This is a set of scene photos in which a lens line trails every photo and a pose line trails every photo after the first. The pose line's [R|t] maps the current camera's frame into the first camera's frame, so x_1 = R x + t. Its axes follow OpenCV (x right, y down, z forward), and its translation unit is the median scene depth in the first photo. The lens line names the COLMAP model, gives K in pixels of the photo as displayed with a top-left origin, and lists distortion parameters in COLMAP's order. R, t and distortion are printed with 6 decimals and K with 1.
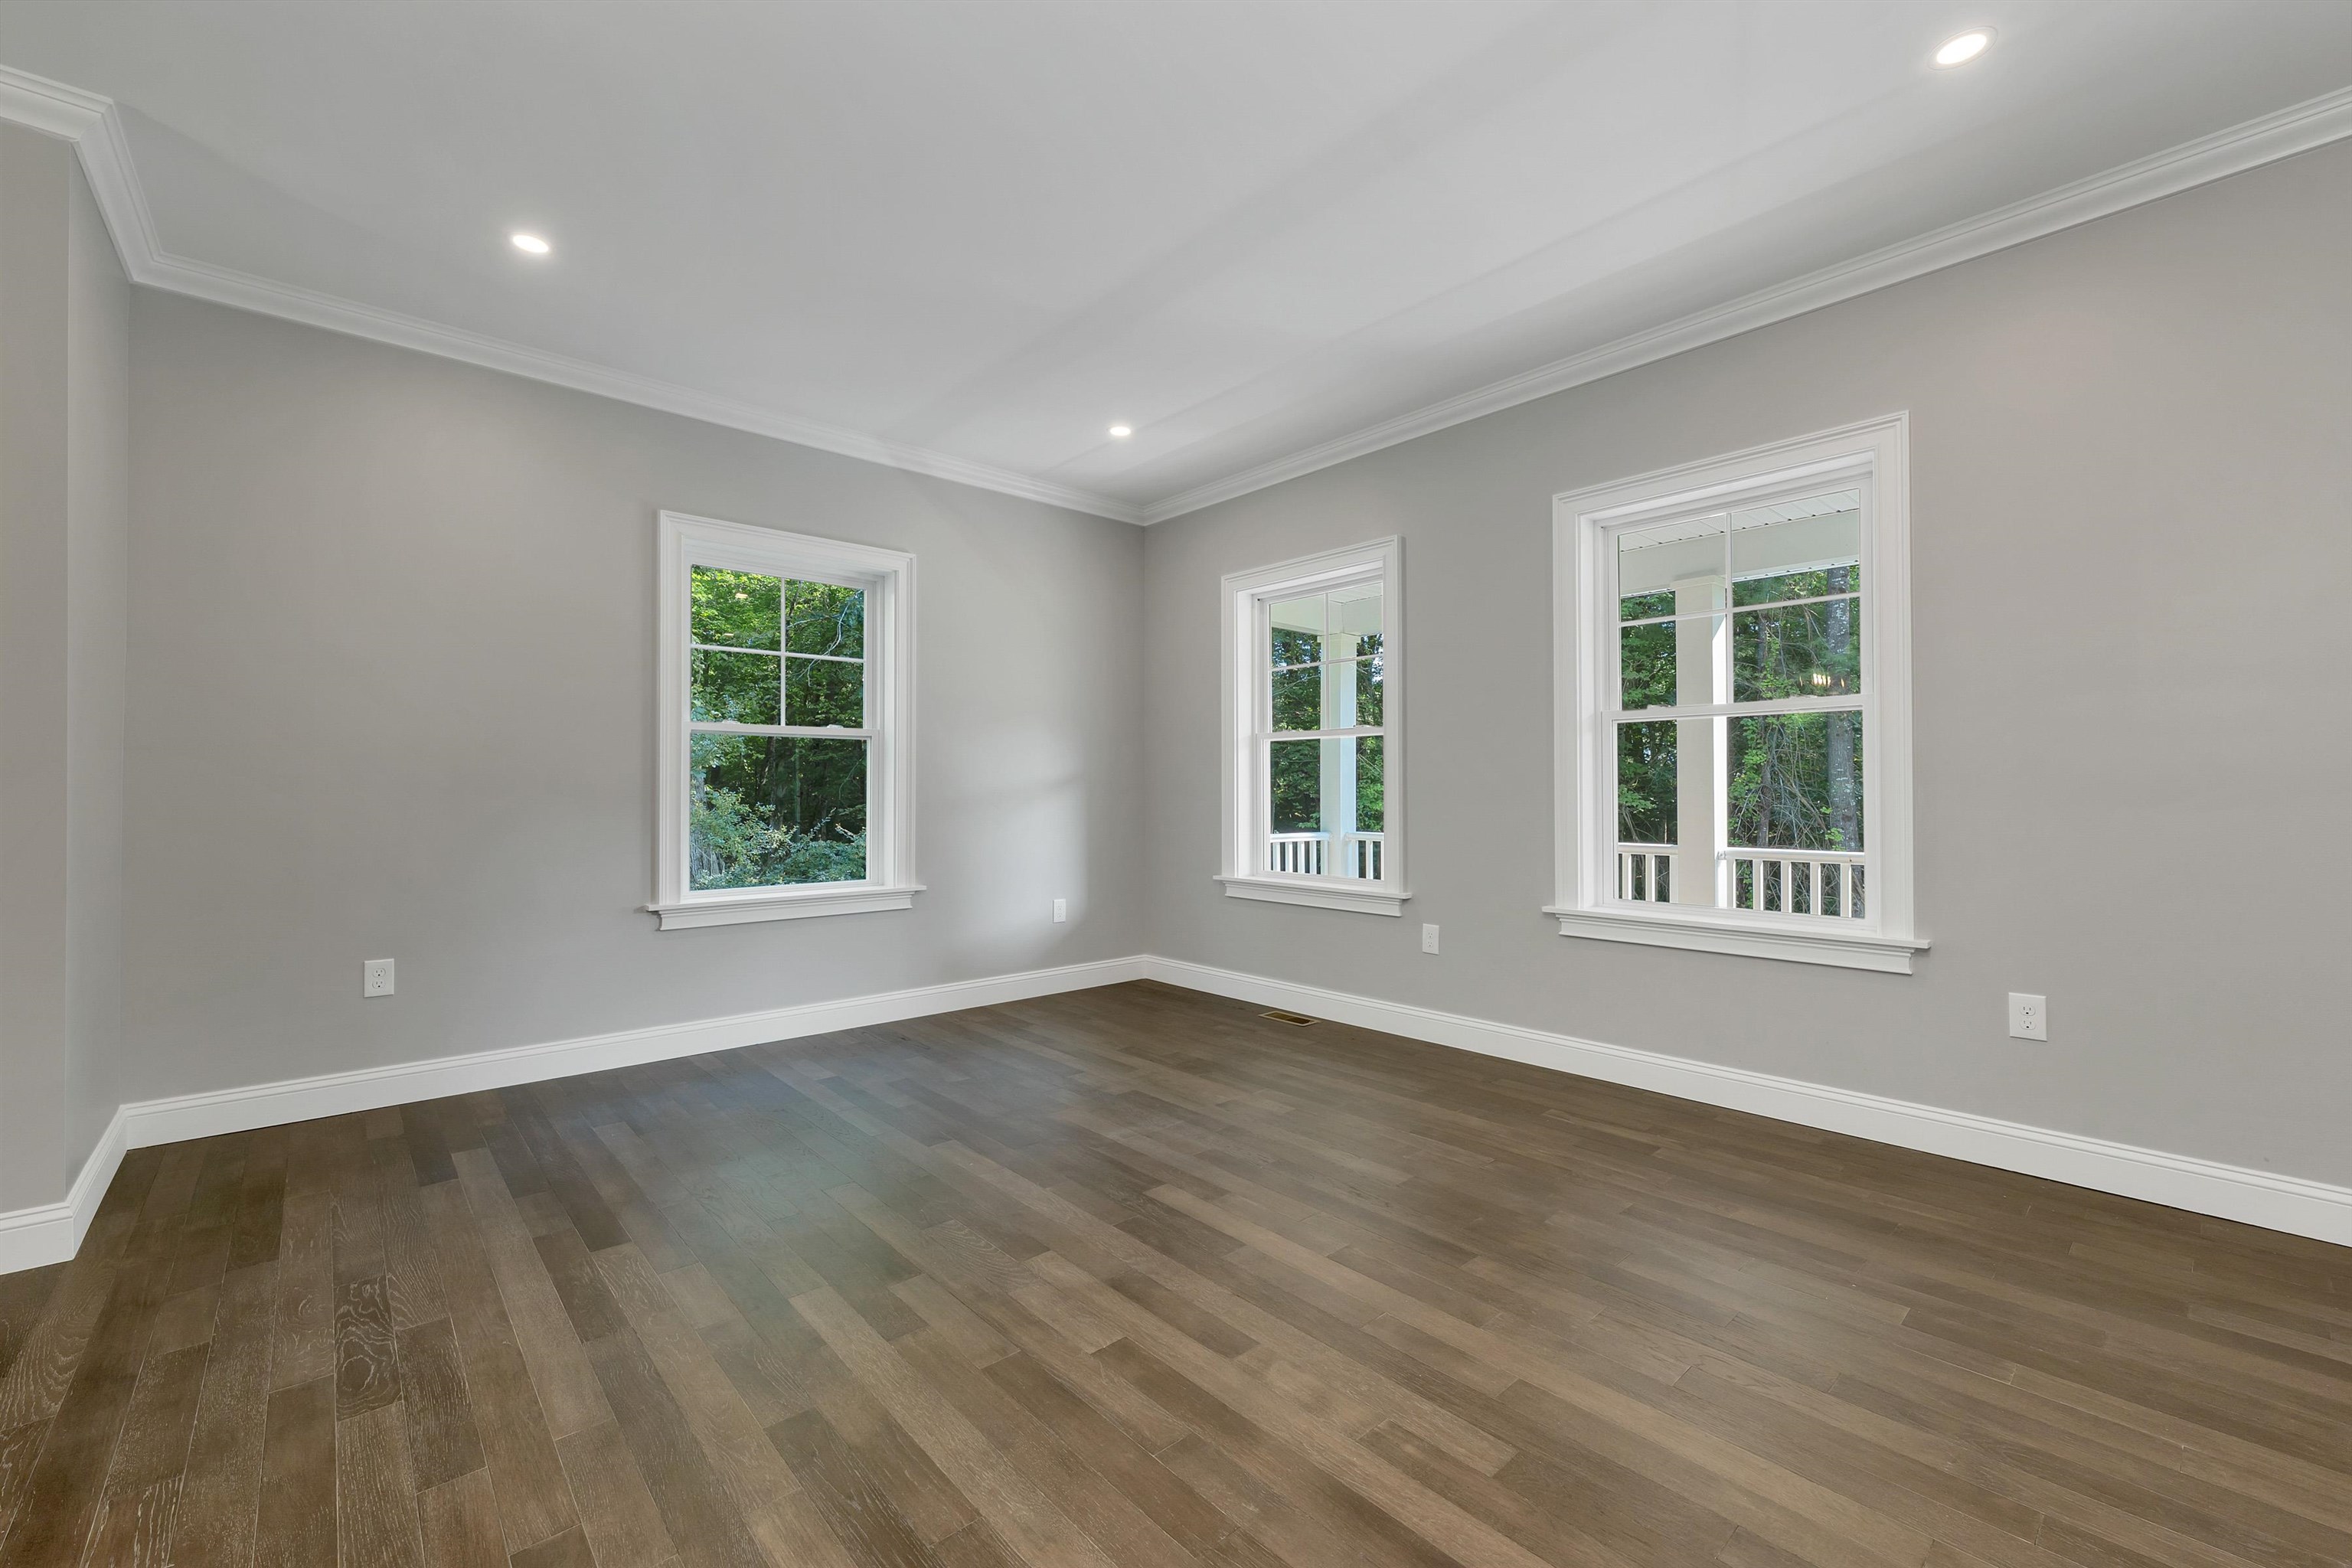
lens RADIAL K [[956.0, 0, 1171.5], [0, 956.0, 785.3], [0, 0, 1]] dist [-0.002226, 0.000500]
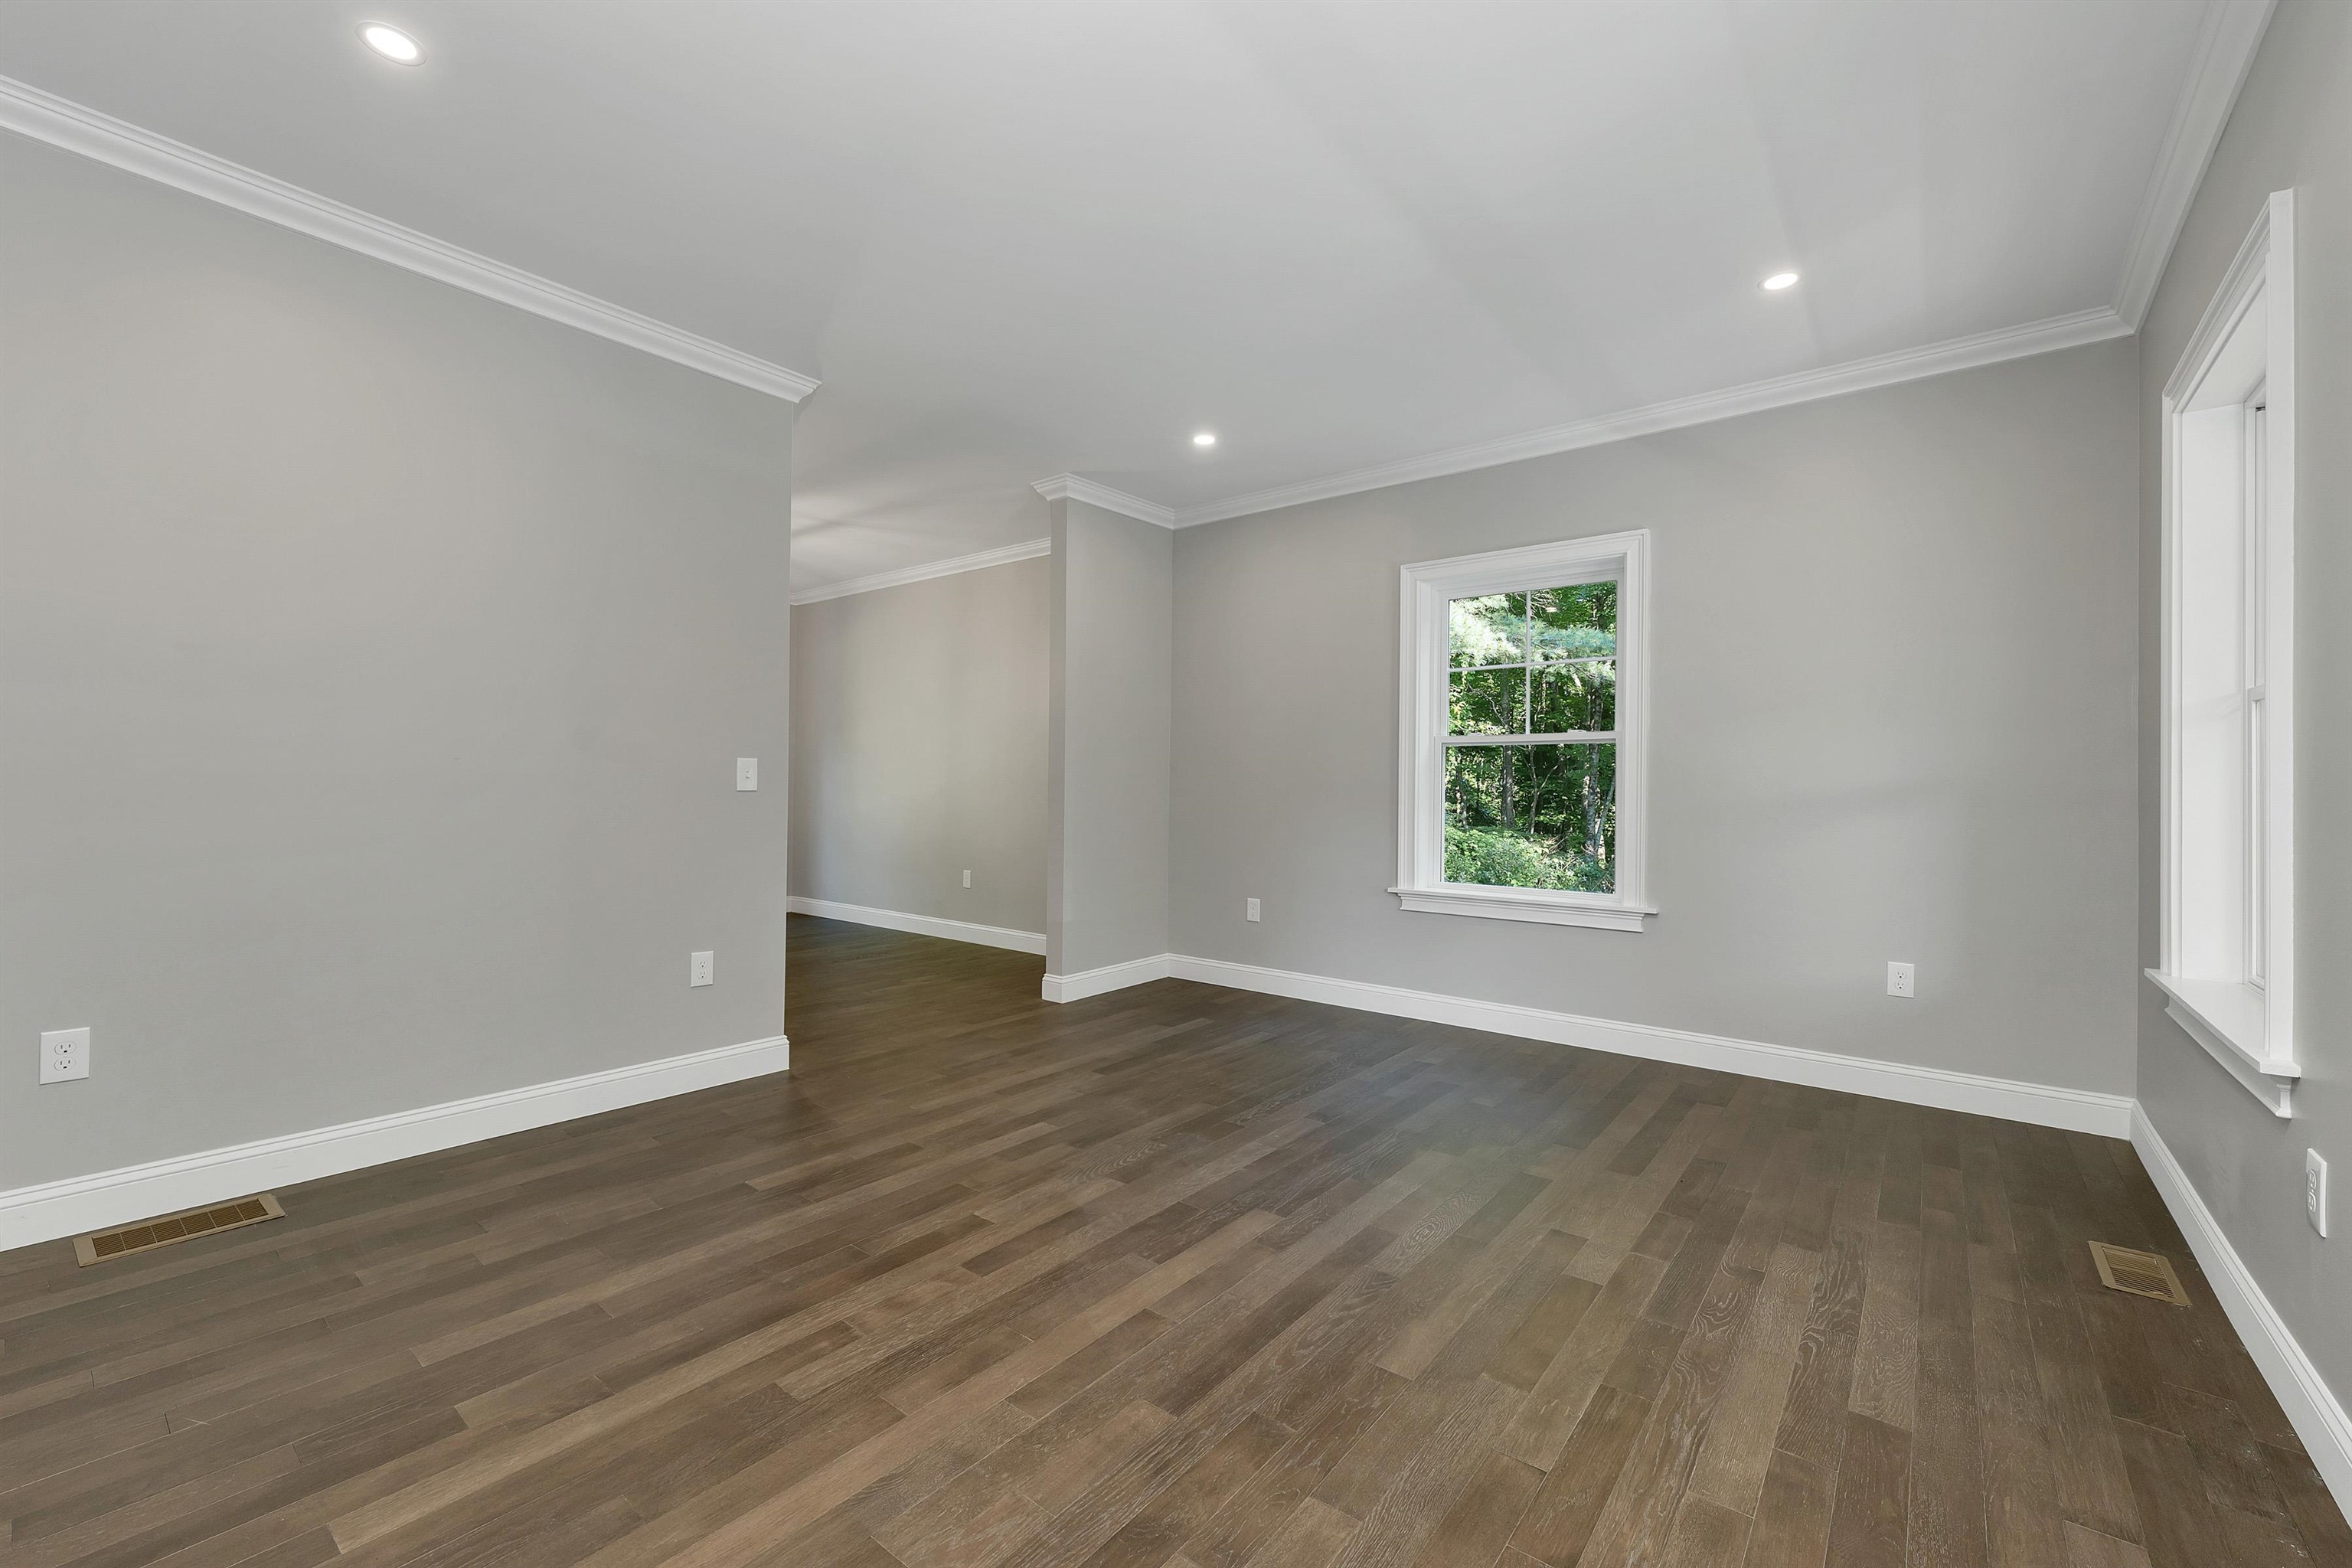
lens RADIAL K [[956.0, 0, 1171.5], [0, 956.0, 785.3], [0, 0, 1]] dist [-0.002226, 0.000500]
pose [[0.167454, -0.002500, -0.985877, 0.886506], [-0.006722, 0.999971, -0.003677, -0.000735], [0.985857, 0.007243, 0.167432, 0.723488]]
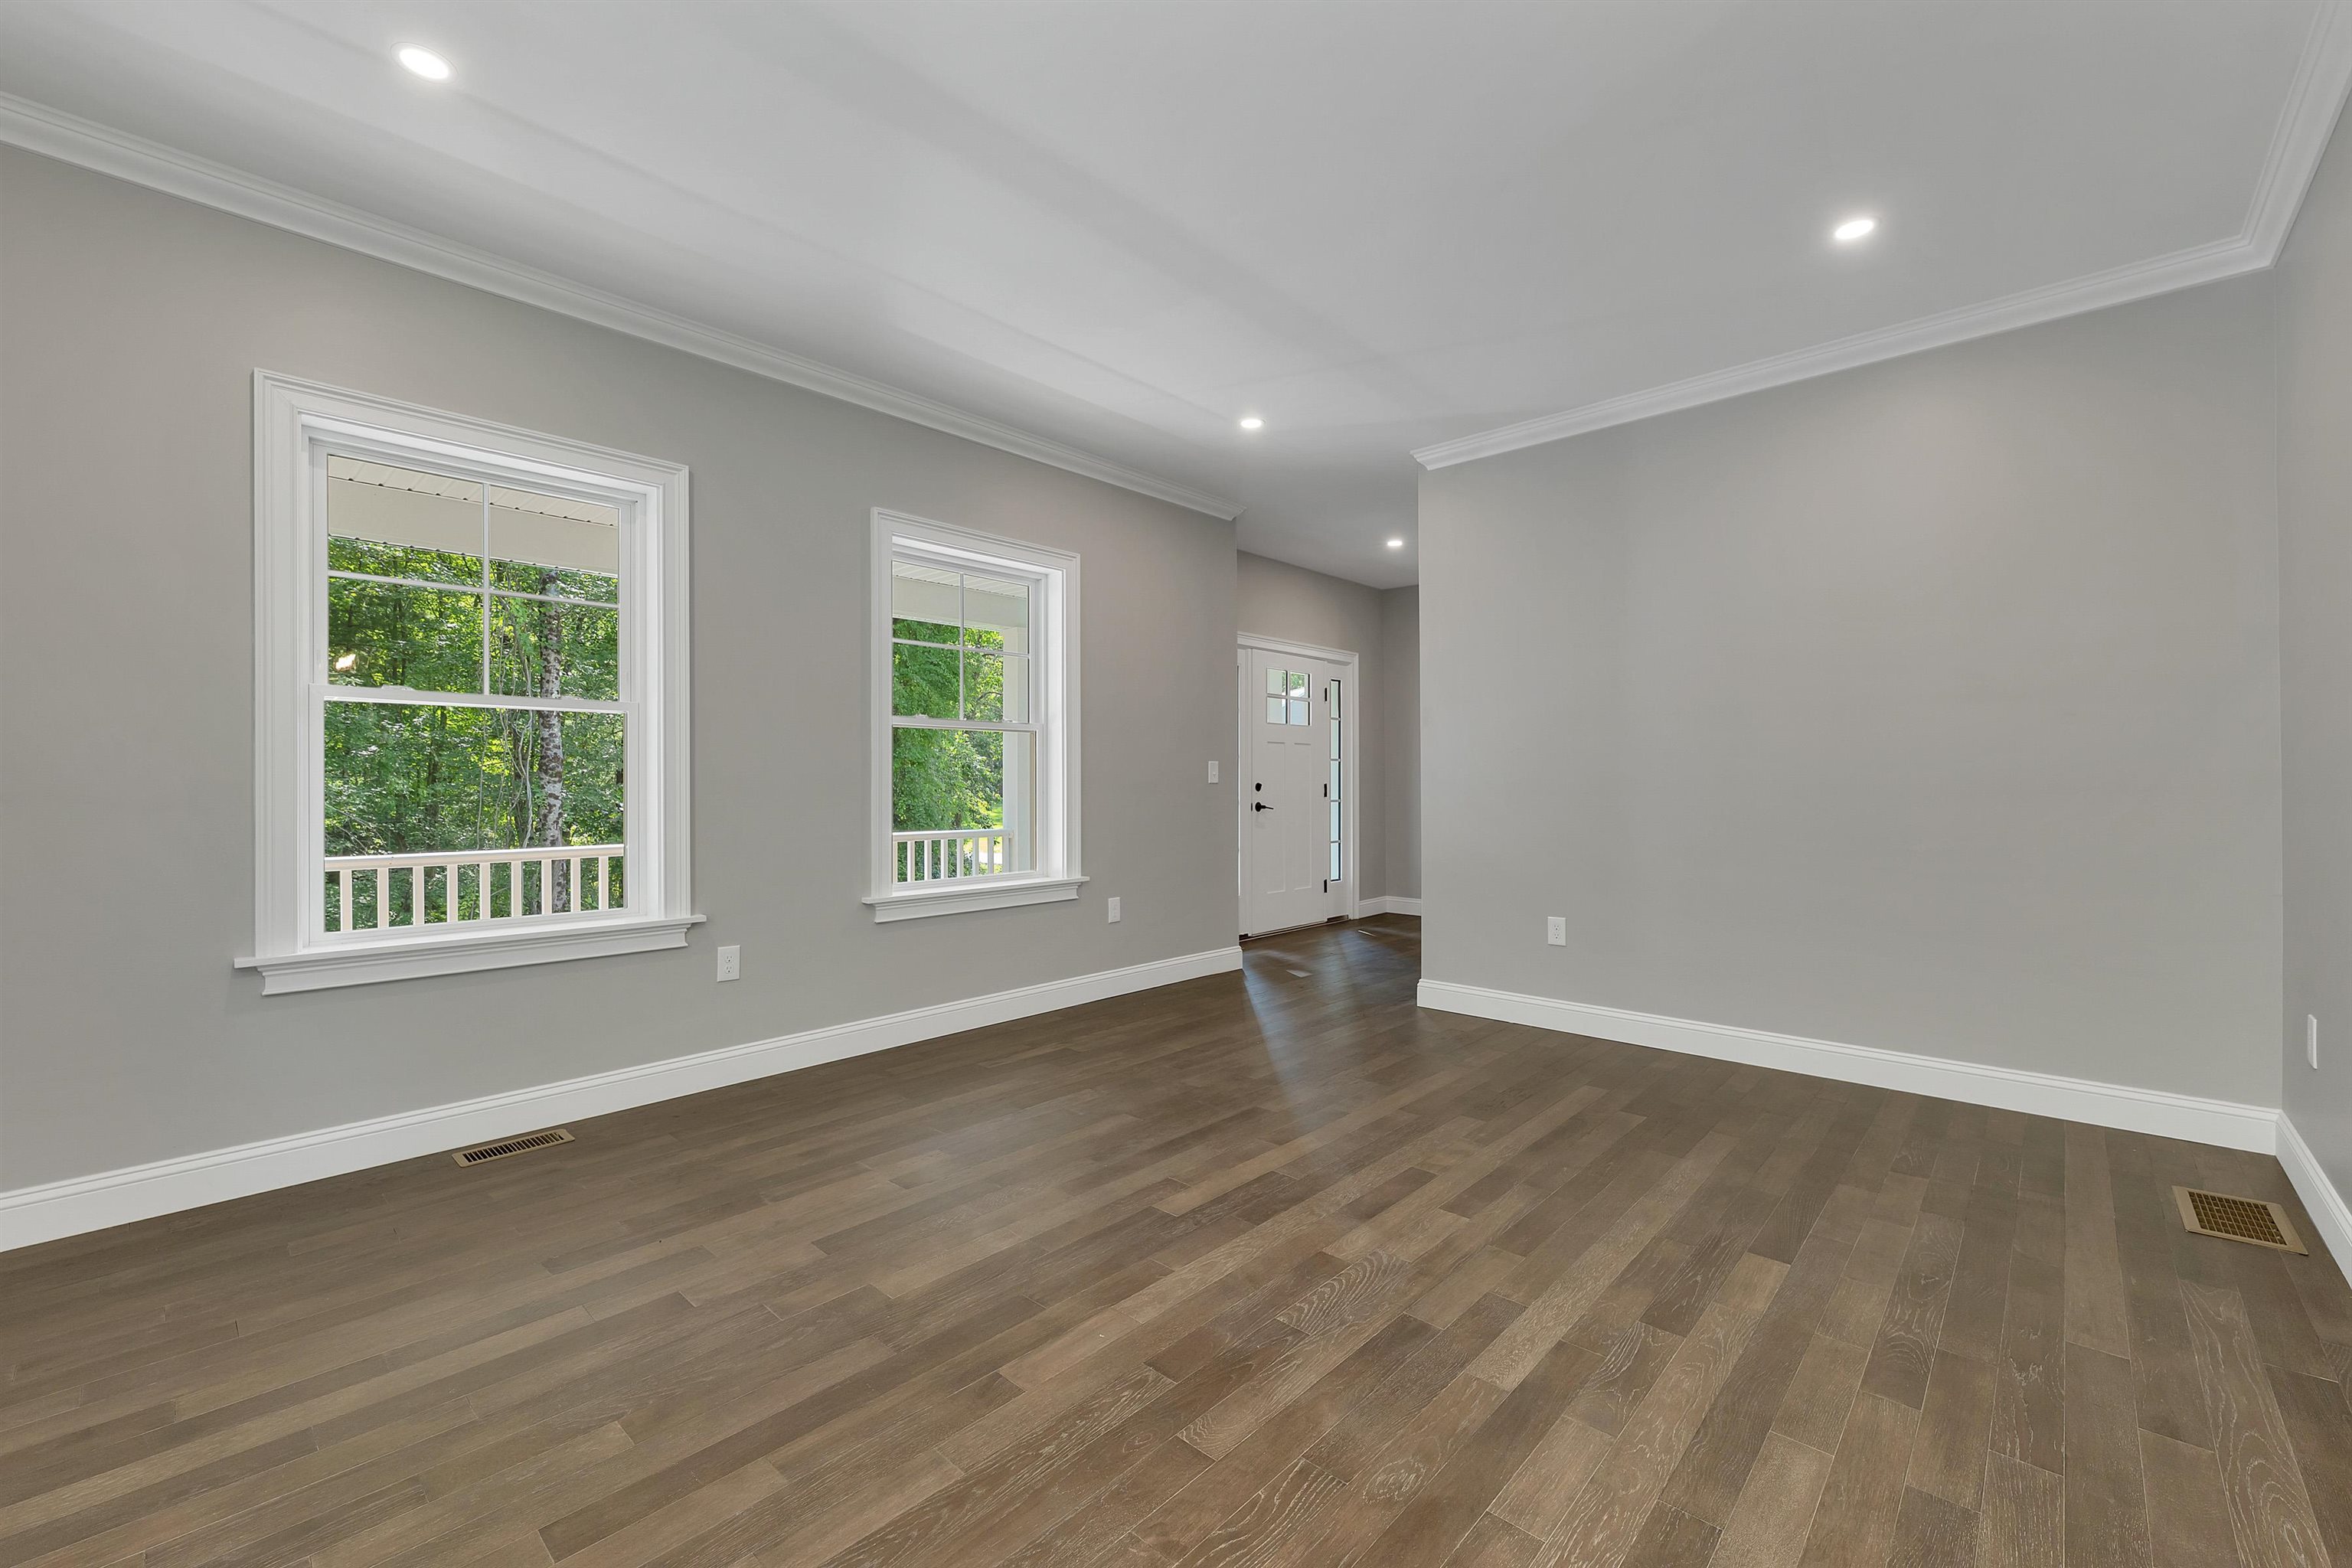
lens RADIAL K [[956.0, 0, 1171.5], [0, 956.0, 785.3], [0, 0, 1]] dist [-0.002226, 0.000500]
pose [[-0.091397, 0.000605, 0.995814, -0.929558], [-0.002002, 0.999998, -0.000792, 0.004868], [-0.995813, -0.002066, -0.091396, 1.054845]]
